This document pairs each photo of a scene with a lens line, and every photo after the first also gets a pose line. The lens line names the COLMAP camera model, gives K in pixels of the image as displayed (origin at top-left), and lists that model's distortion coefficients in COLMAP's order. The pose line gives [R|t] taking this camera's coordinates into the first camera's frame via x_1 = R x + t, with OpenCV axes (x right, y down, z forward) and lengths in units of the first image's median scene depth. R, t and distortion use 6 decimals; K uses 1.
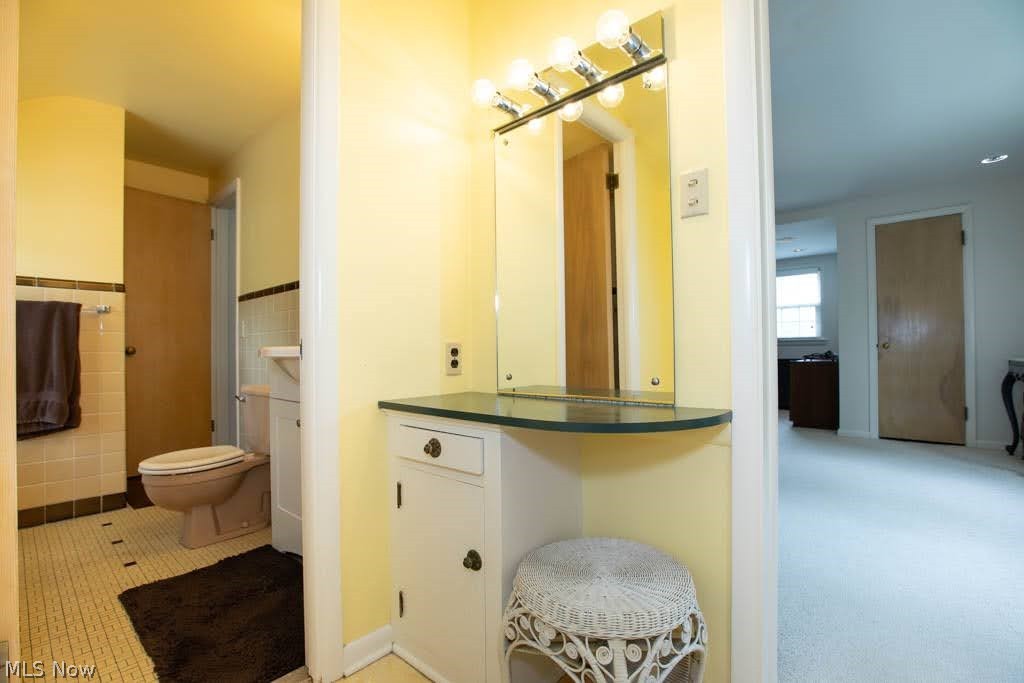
lens RADIAL K [[474.1, 0, 511.9], [0, 474.1, 346.9], [0, 0, 1]] dist [-0.045041, 0.018253]
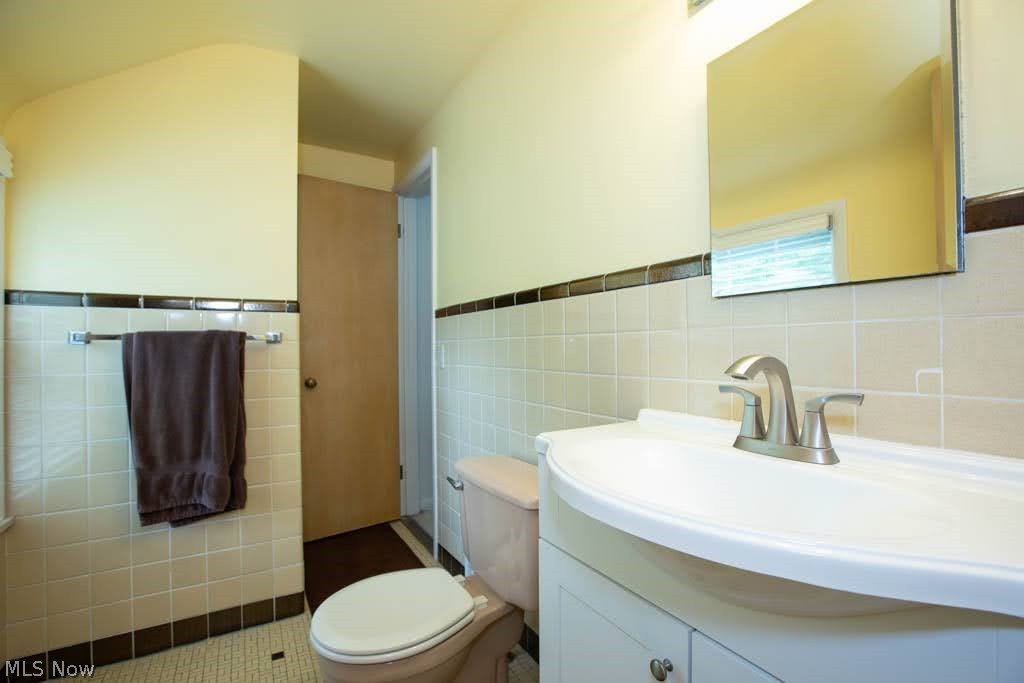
lens RADIAL K [[474.1, 0, 511.9], [0, 474.1, 346.9], [0, 0, 1]] dist [-0.045041, 0.018253]
pose [[0.953082, -0.001606, -0.302707, -0.316504], [0.003502, 0.999977, 0.005723, -0.070264], [0.302691, -0.006515, 0.953066, 0.425344]]
